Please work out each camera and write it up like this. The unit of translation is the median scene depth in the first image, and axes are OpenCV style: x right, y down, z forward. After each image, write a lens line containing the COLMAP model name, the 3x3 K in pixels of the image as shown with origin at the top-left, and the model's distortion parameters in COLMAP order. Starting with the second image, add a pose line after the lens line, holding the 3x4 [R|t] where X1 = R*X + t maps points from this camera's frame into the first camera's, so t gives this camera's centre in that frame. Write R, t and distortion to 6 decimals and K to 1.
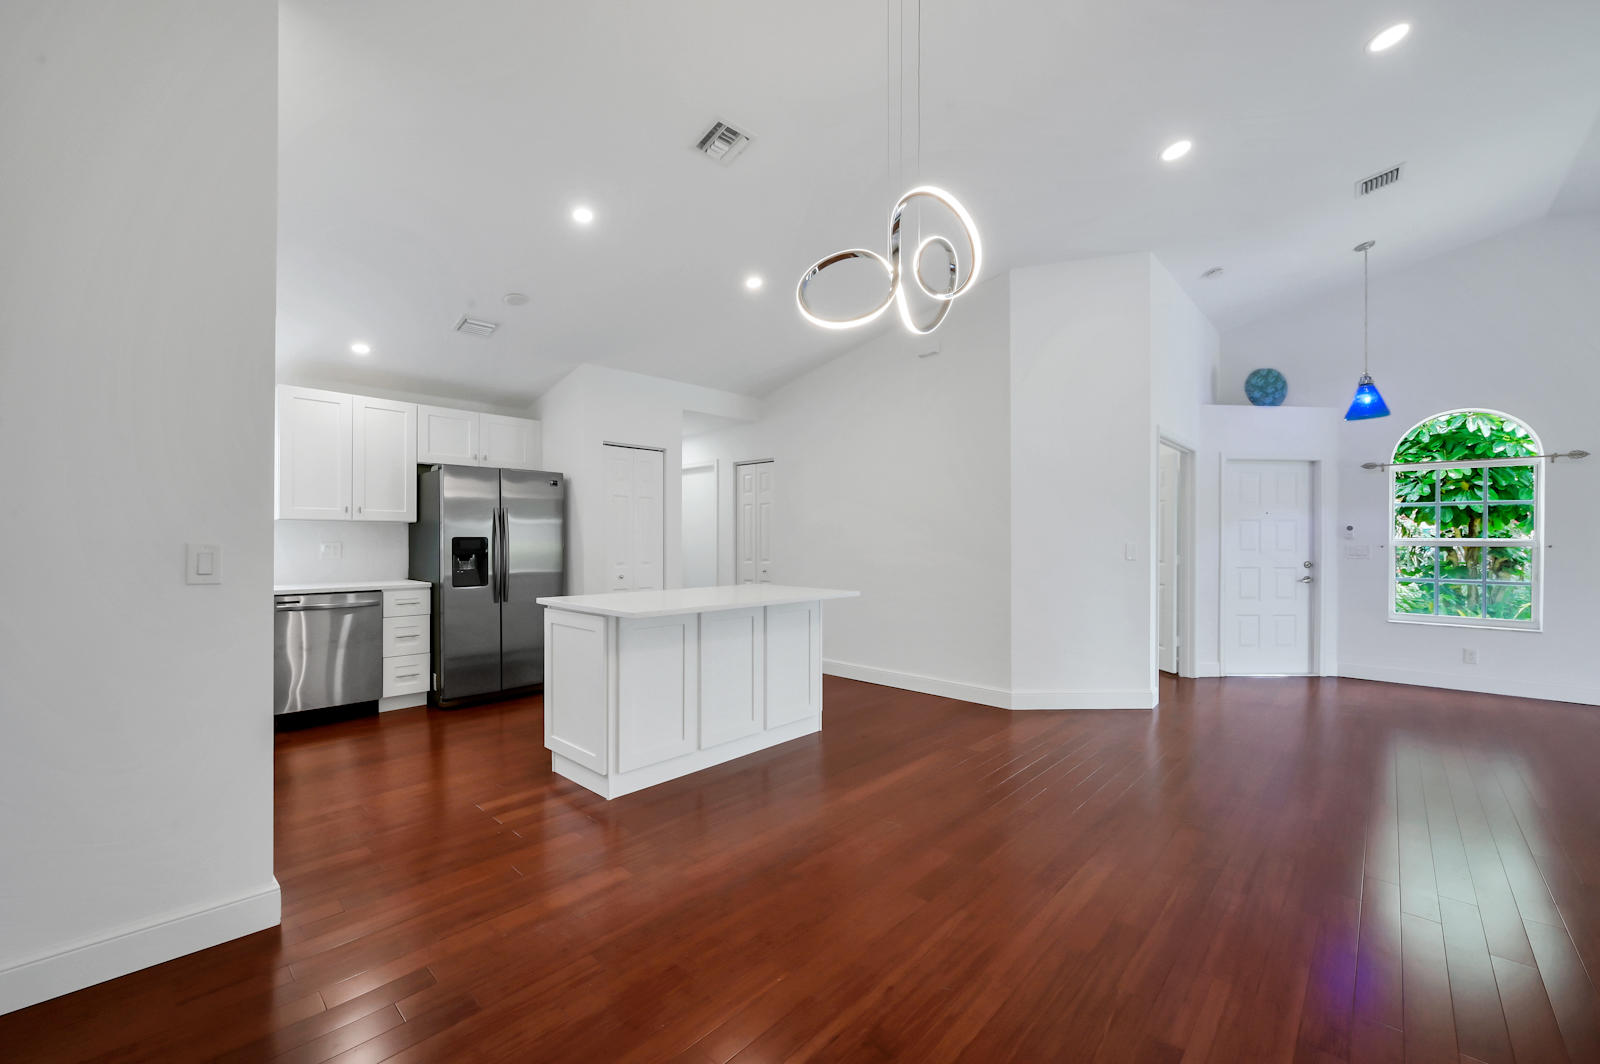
lens RADIAL K [[626.7, 0, 800.0], [0, 626.7, 532.0], [0, 0, 1]] dist [0.000936, 0.000088]
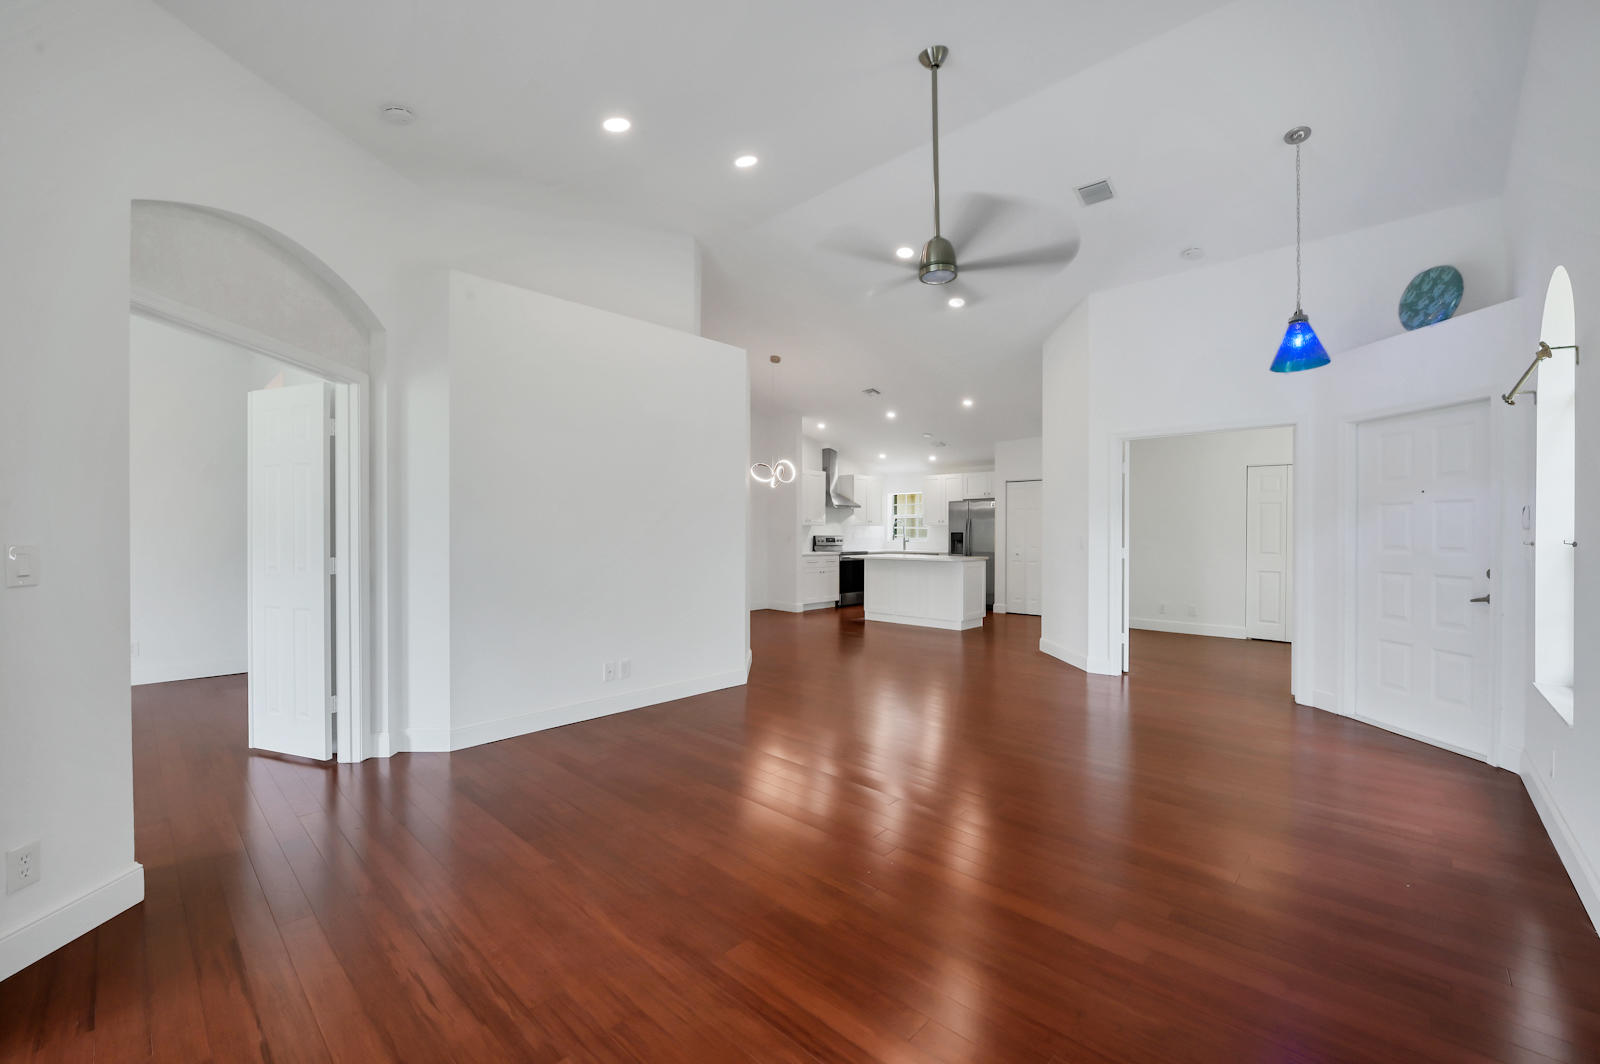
lens RADIAL K [[626.7, 0, 800.0], [0, 626.7, 532.0], [0, 0, 1]] dist [0.000936, 0.000088]
pose [[-0.001561, -0.001600, -0.999998, 1.664579], [0.007415, 0.999971, -0.001611, 0.007193], [0.999971, -0.007417, -0.001549, 0.422527]]
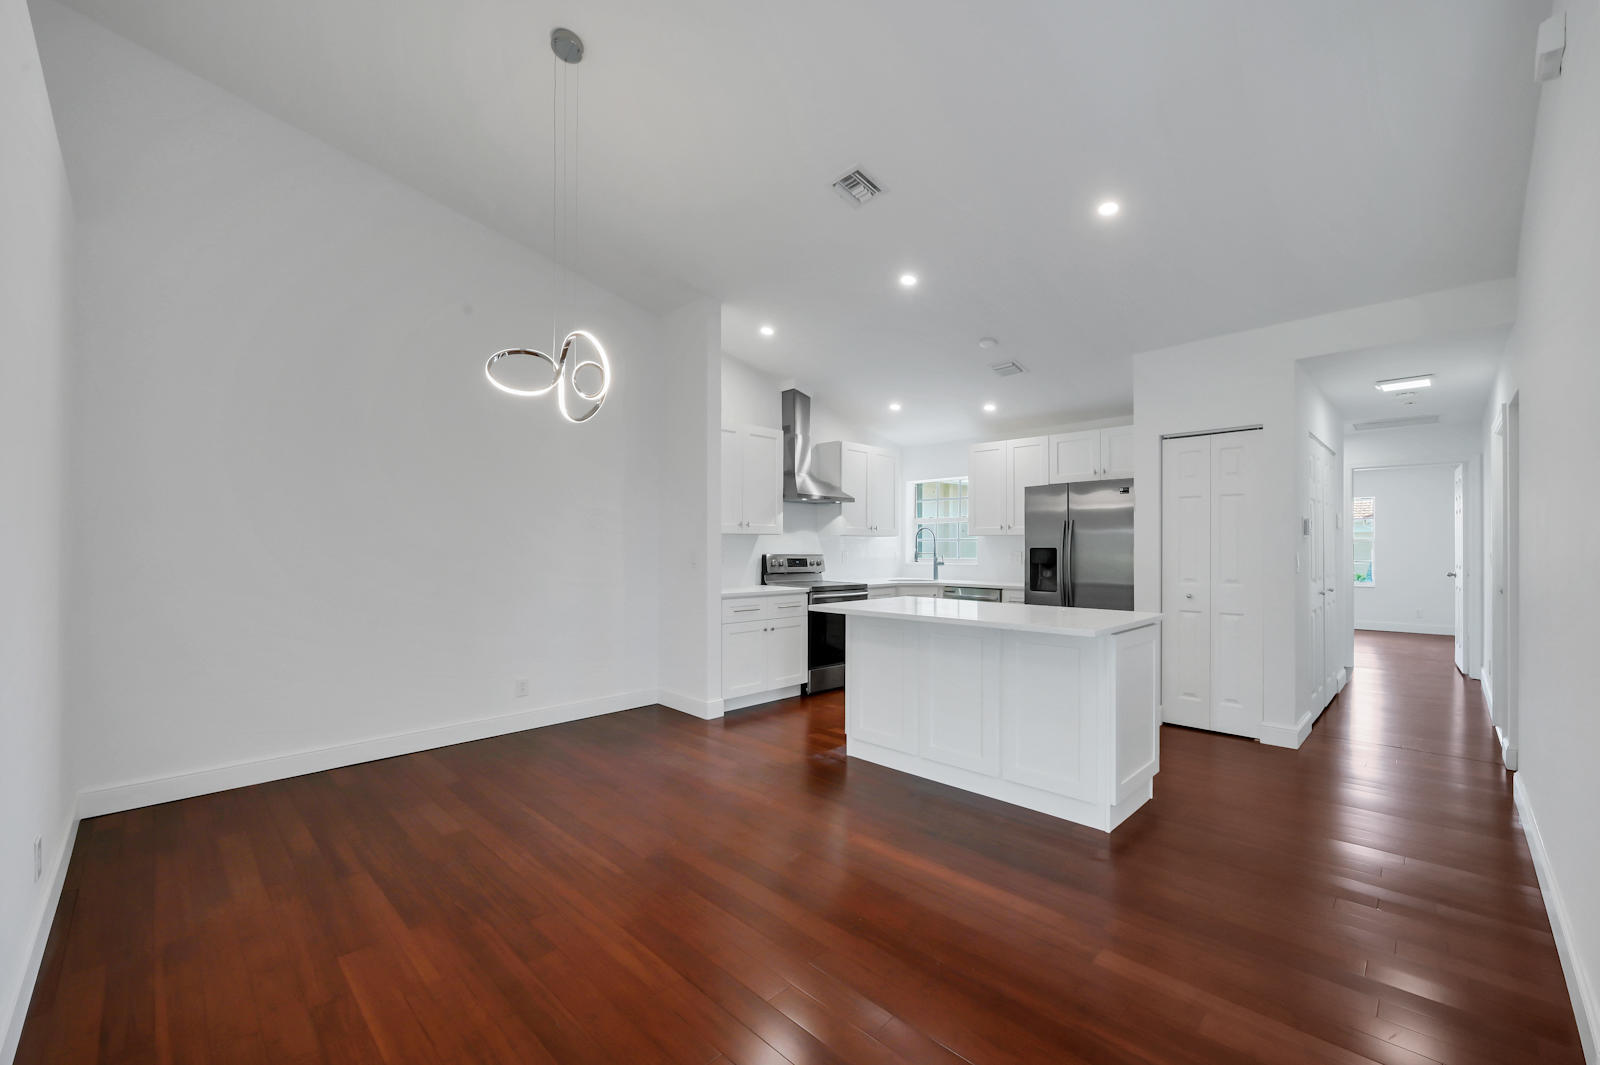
lens RADIAL K [[640.4, 0, 823.9], [0, 640.4, 542.6], [0, 0, 1]] dist [-0.013316, -0.000037]
pose [[0.001161, -0.008519, -0.999963, 0.606613], [0.008881, 0.999924, -0.008509, 0.005665], [0.999960, -0.008870, 0.001236, 0.582033]]
